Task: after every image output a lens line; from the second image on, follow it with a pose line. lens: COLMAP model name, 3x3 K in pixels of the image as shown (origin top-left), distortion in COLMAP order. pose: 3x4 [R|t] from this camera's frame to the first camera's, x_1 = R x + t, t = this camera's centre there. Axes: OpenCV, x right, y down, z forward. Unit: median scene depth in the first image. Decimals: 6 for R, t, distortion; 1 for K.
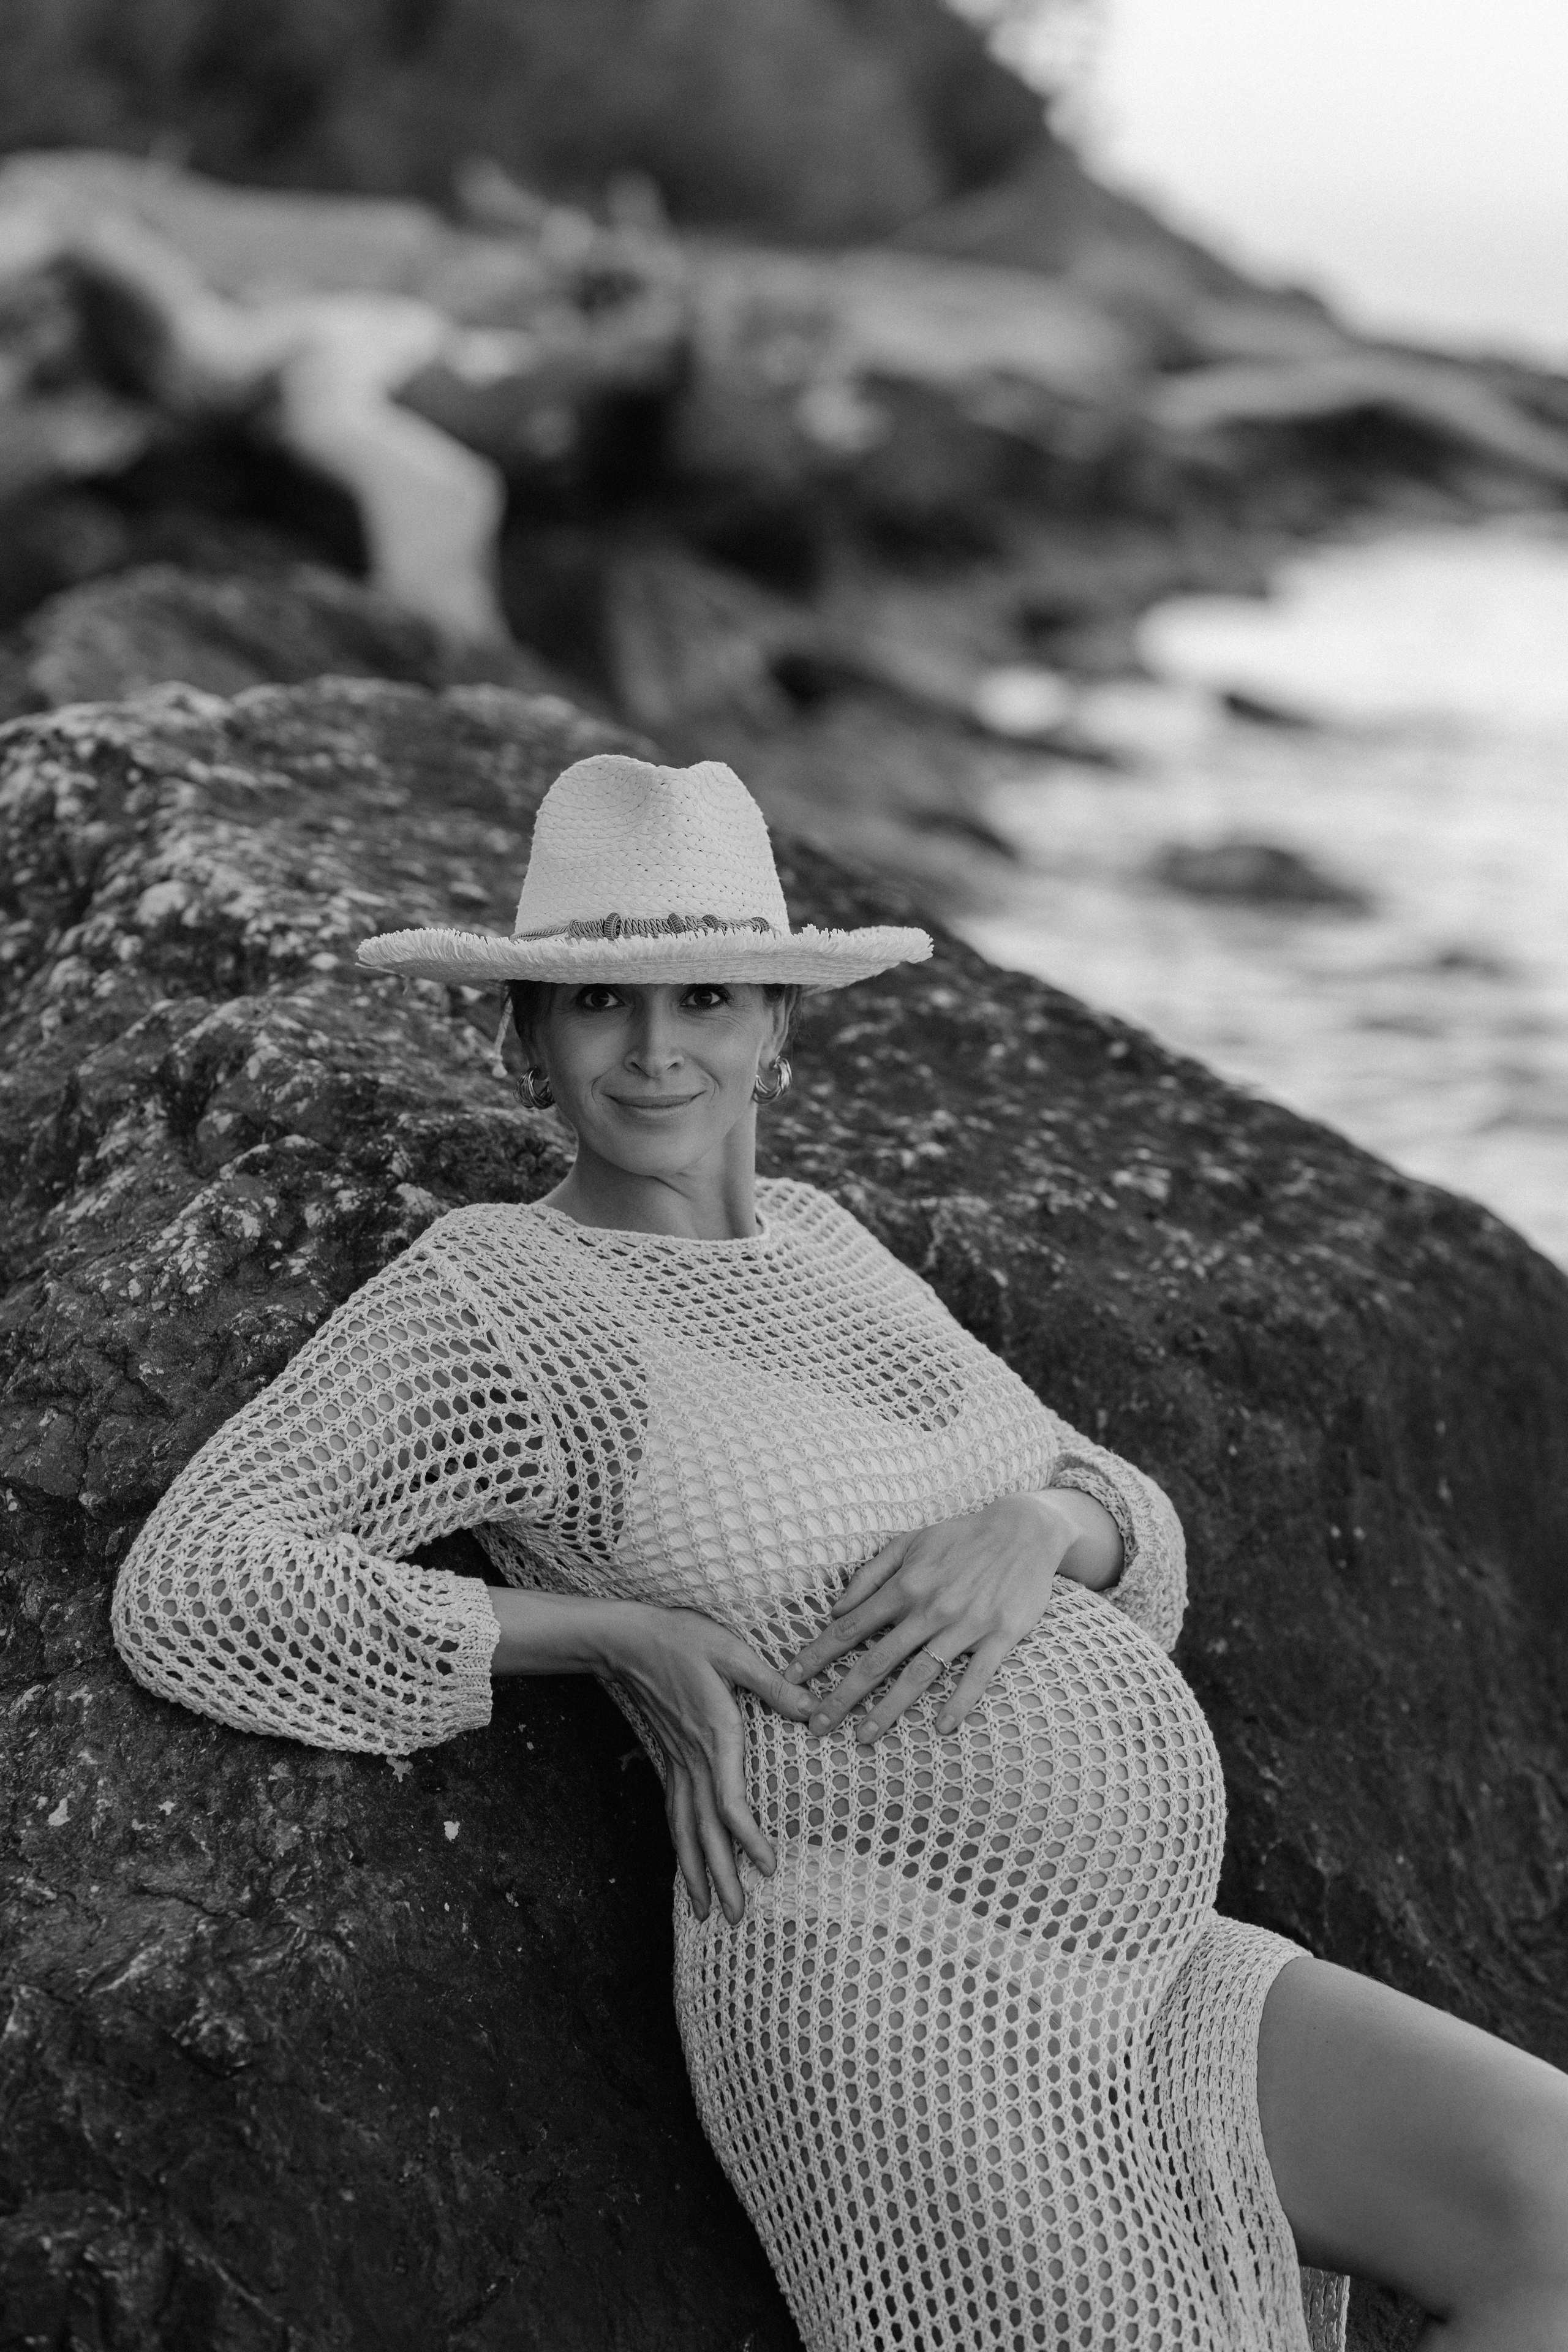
lens RADIAL K [[5585.7, 0, 784.0], [0, 5585.7, 1176.0], [0, 0, 1]] dist [-0.079598, 1.519283]
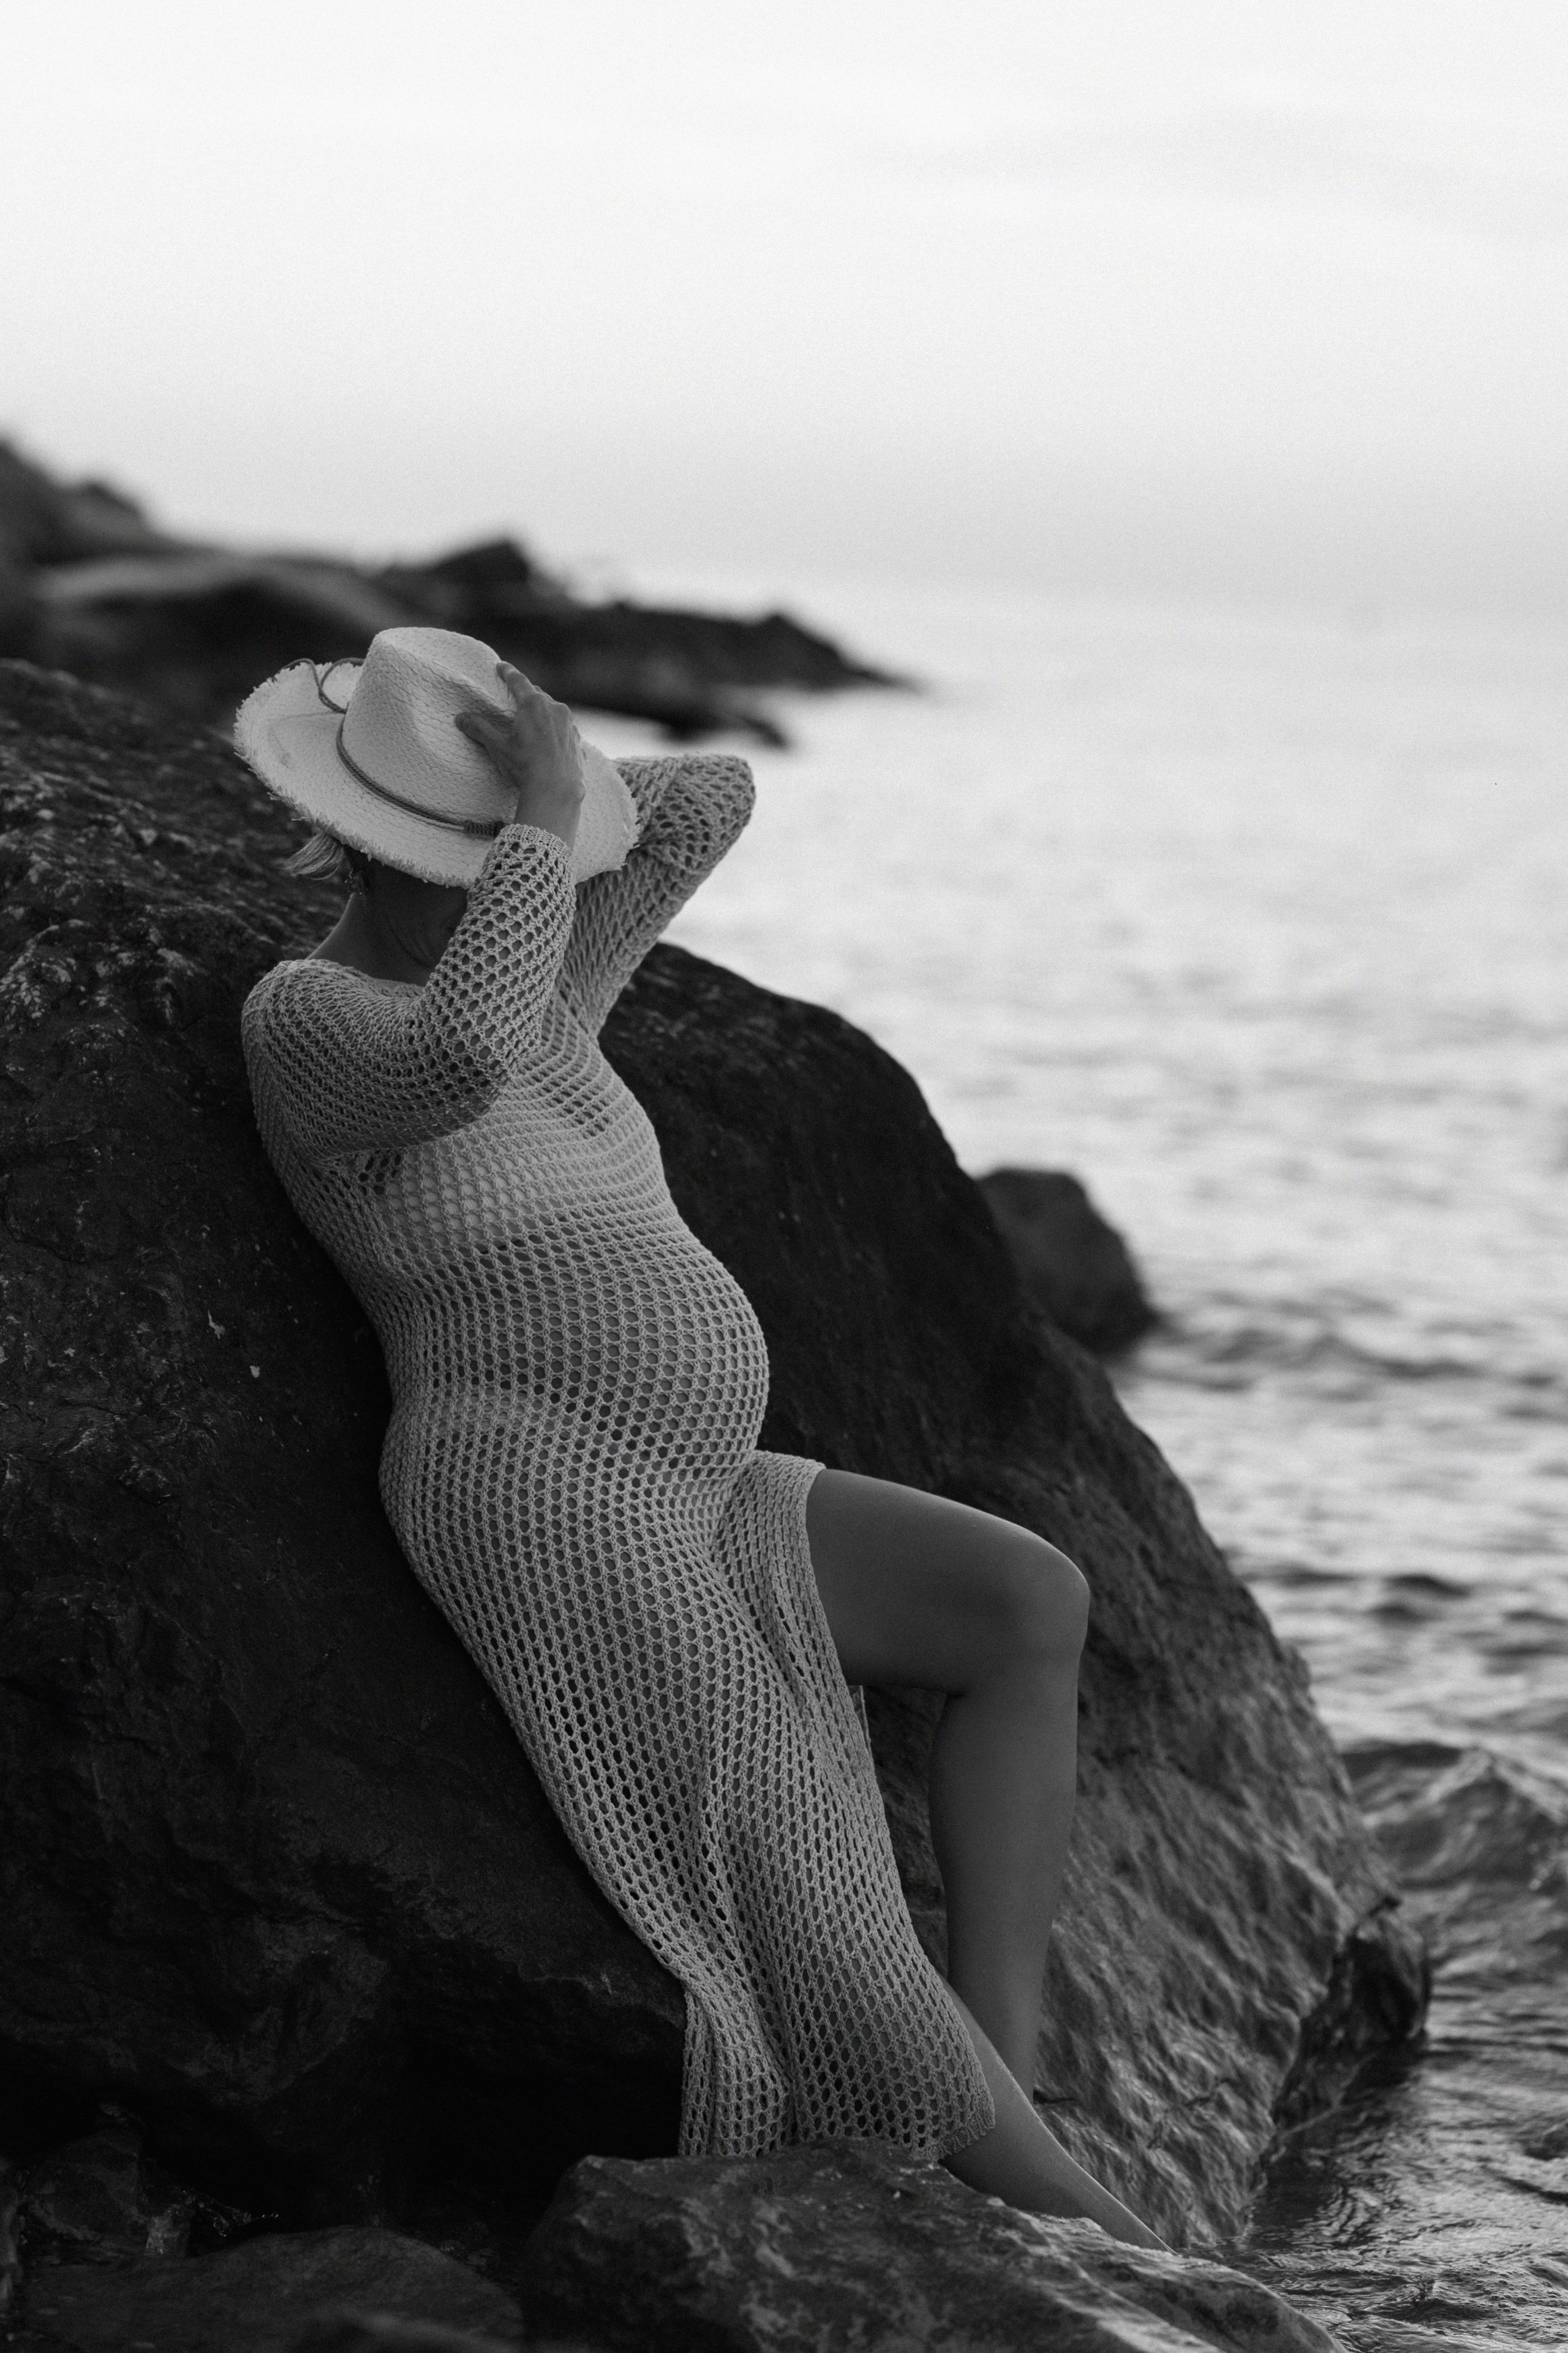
lens RADIAL K [[6006.3, 0, 784.0], [0, 6006.3, 1176.5], [0, 0, 1]] dist [-0.093371, 0.563924]
pose [[0.978530, -0.022230, 0.204902, -0.210346], [0.031160, 0.998695, -0.040460, 0.116279], [-0.203735, 0.045977, 0.977946, -0.472705]]
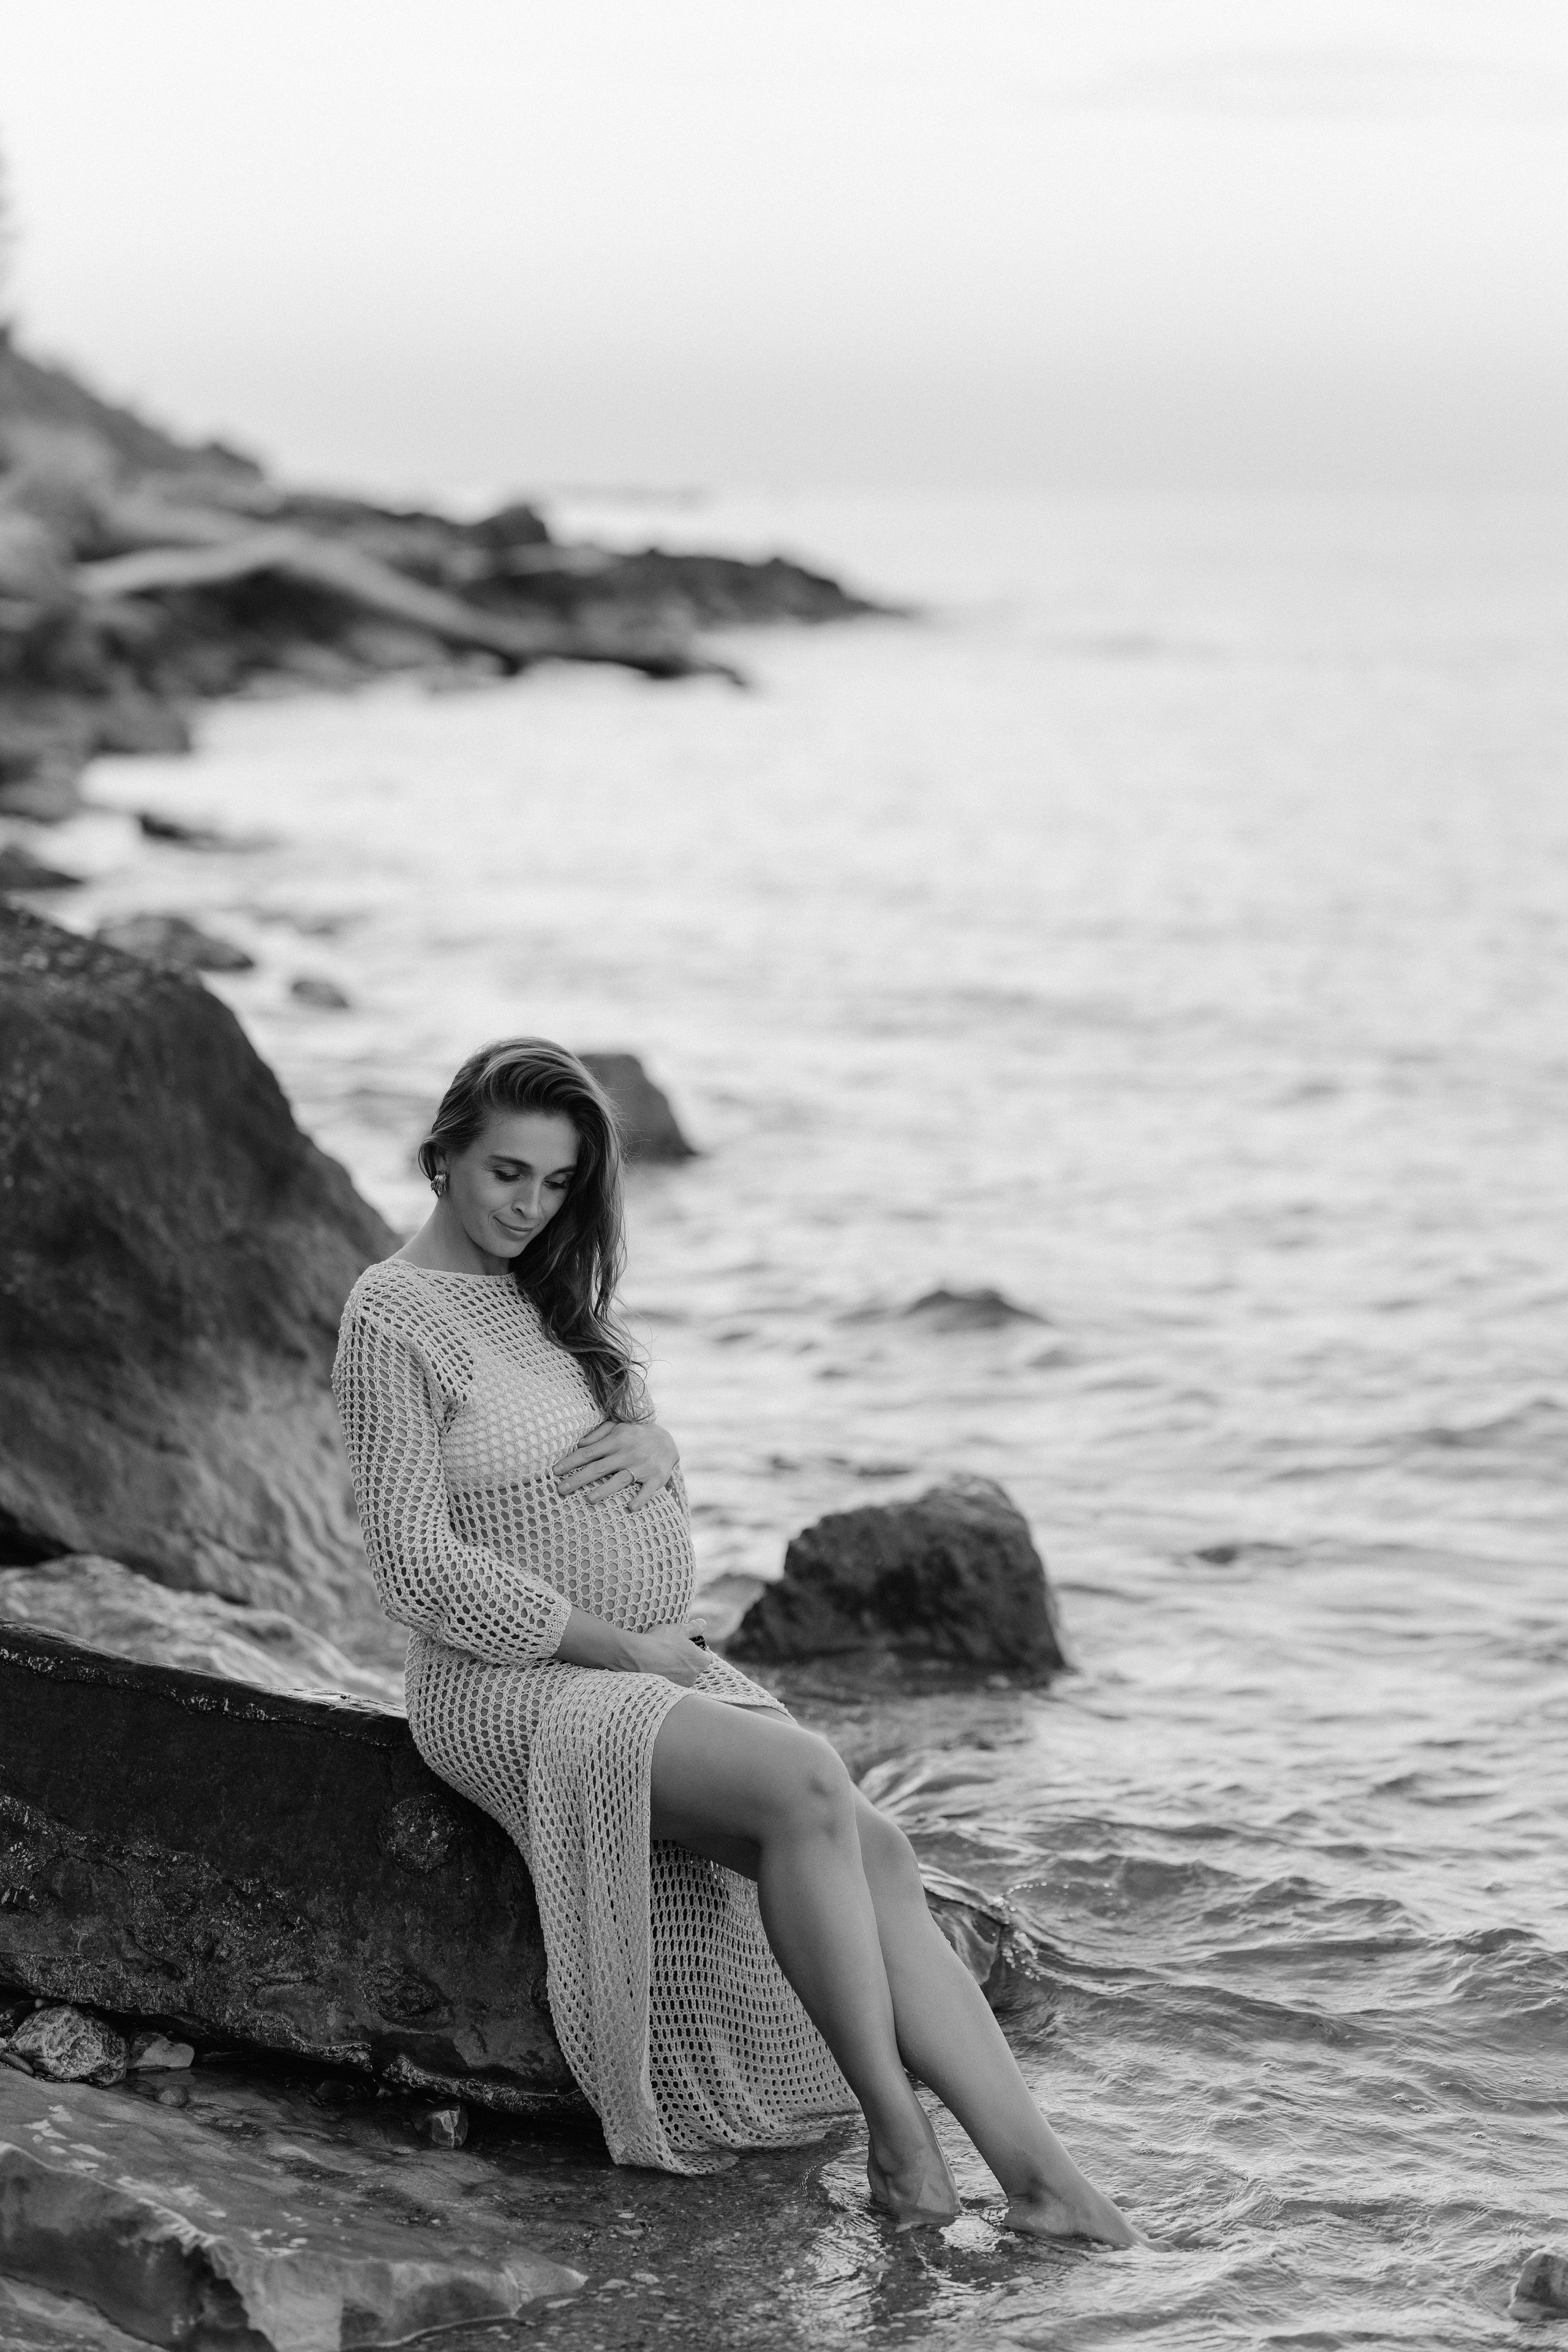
lens RADIAL K [[5716.0, 0, 727.8], [0, 5716.0, 1172.5], [0, 0, 1]] dist [-0.038991, -0.235009]
pose [[0.982942, -0.077468, 0.166802, -0.064686], [0.082422, 0.996333, -0.022974, 0.184031], [-0.164410, 0.036330, 0.985723, -1.576824]]
